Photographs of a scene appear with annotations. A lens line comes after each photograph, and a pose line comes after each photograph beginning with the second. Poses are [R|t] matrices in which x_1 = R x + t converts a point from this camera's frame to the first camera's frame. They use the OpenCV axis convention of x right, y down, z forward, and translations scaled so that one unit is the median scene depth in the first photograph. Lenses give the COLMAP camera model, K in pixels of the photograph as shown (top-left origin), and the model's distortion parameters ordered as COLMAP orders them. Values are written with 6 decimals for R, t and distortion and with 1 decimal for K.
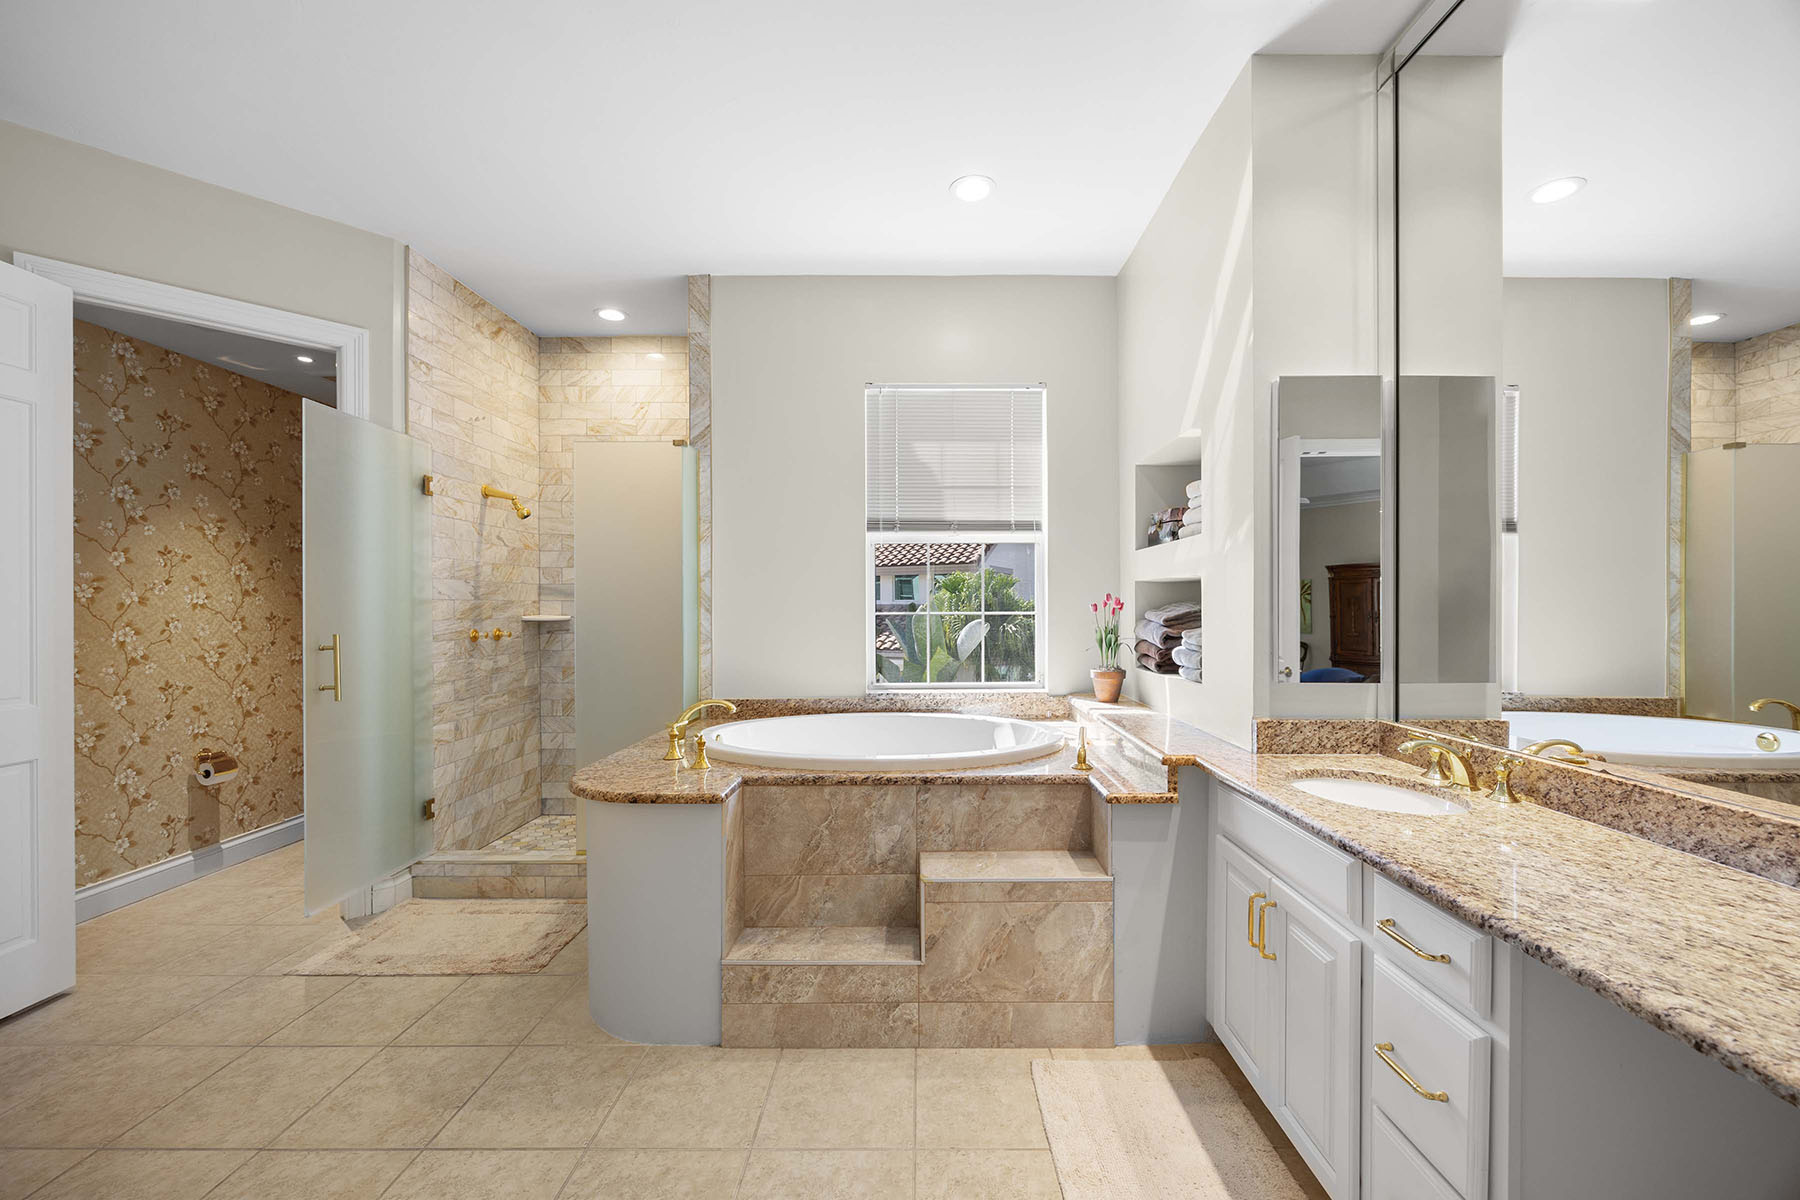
lens RADIAL K [[686.5, 0, 896.5], [0, 686.5, 610.0], [0, 0, 1]] dist [-0.002672, 0.000047]
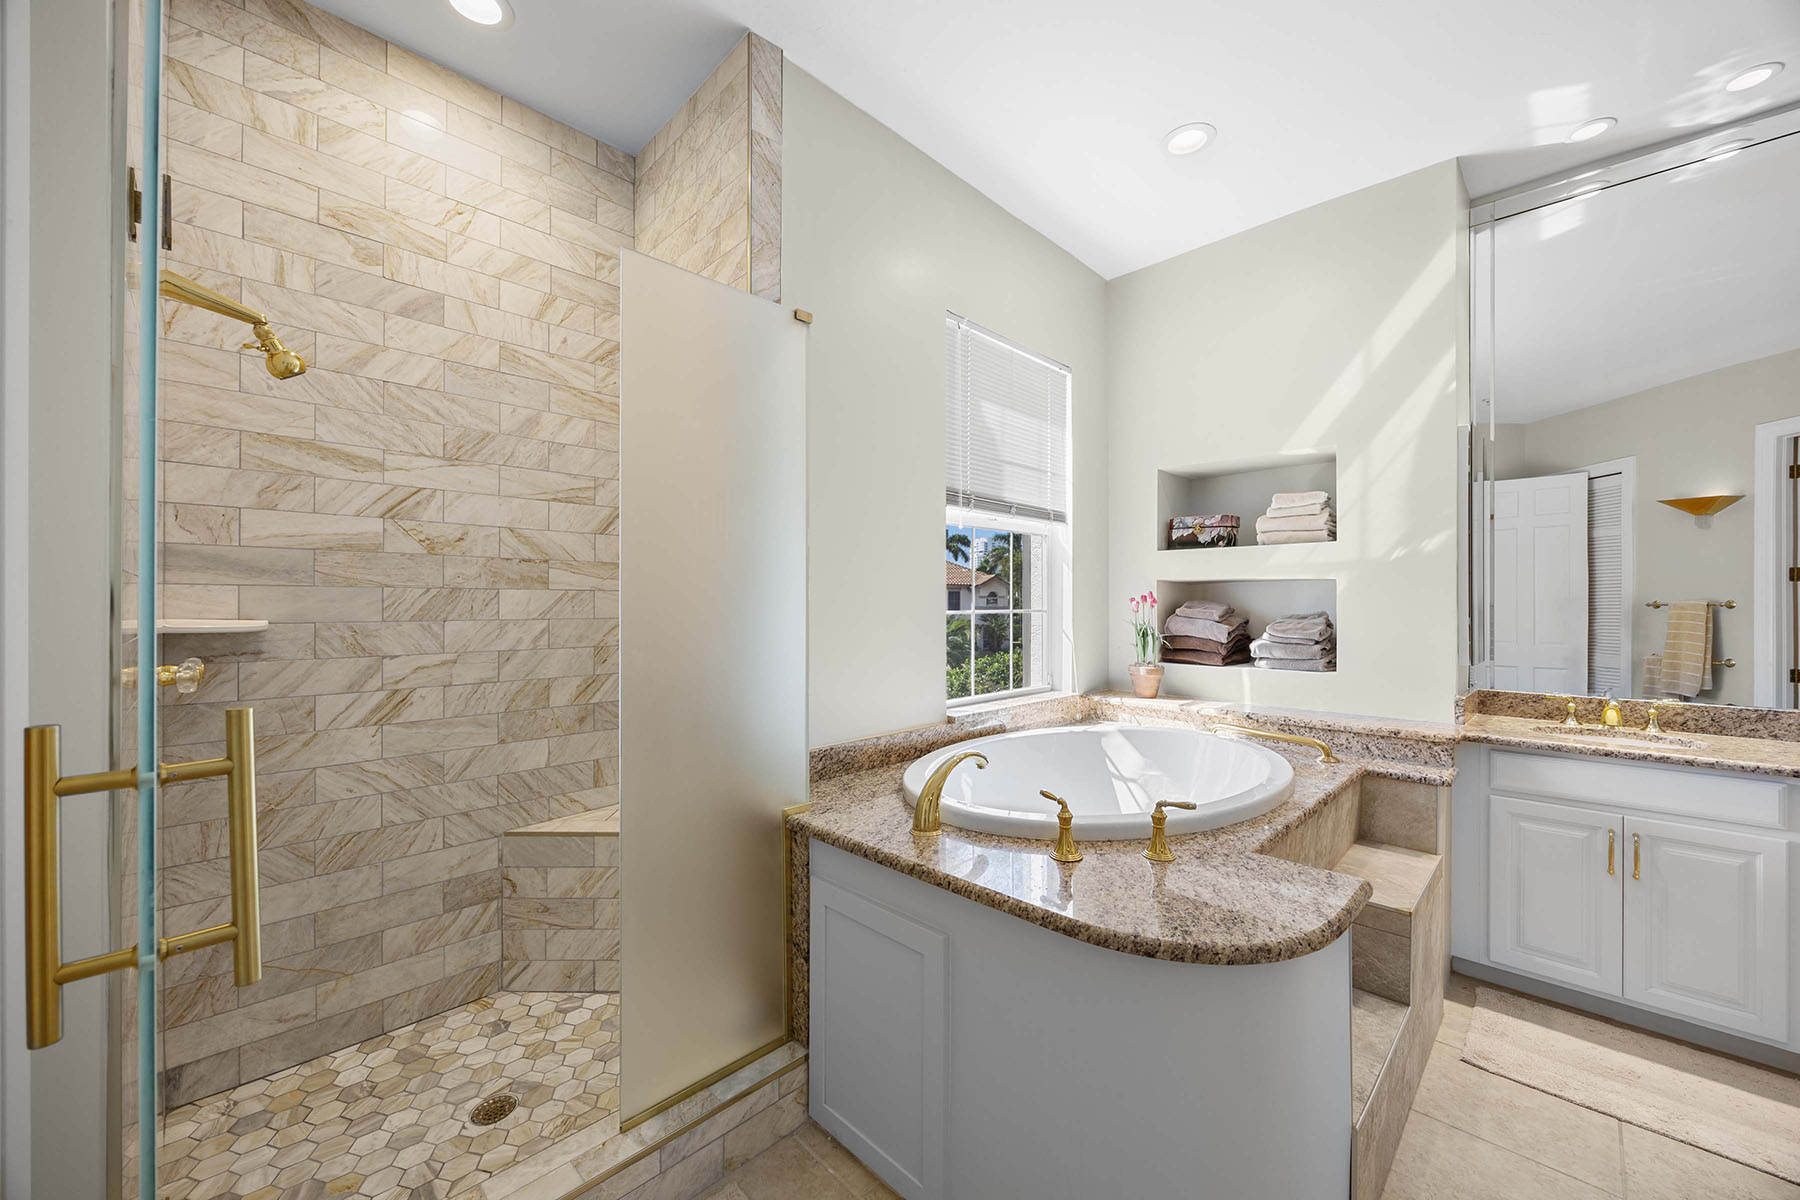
lens RADIAL K [[686.5, 0, 904.3], [0, 686.5, 604.6], [0, 0, 1]] dist [-0.002672, 0.000047]
pose [[0.701201, 0.002600, 0.712959, -0.949459], [-0.000825, 0.999996, -0.002835, -0.001179], [-0.712963, 0.001399, 0.701200, 0.765320]]
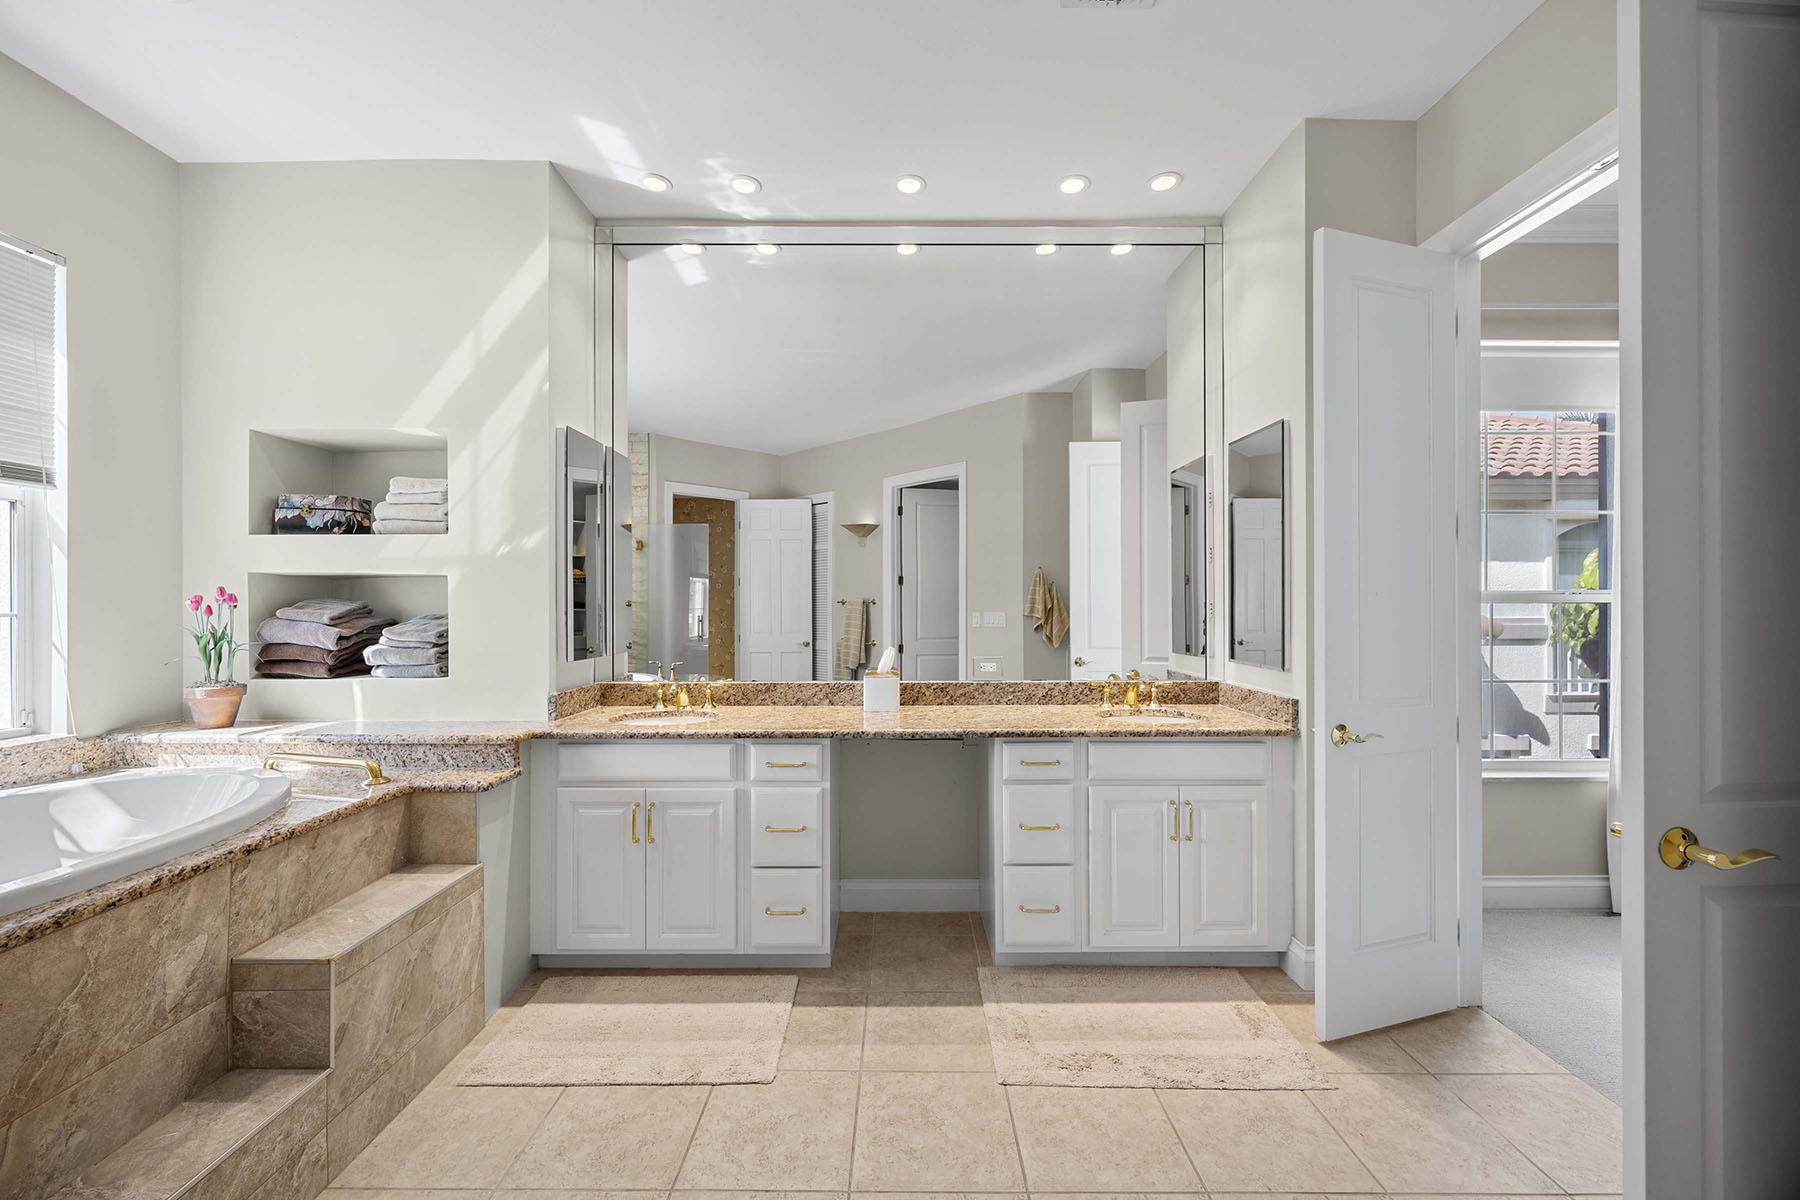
lens RADIAL K [[686.5, 0, 905.9], [0, 686.5, 601.9], [0, 0, 1]] dist [-0.002672, 0.000047]
pose [[-0.006869, 0.003154, 0.999971, -0.659700], [0.006596, 0.999973, -0.003109, 0.001062], [-0.999955, 0.006574, -0.006890, 0.327939]]
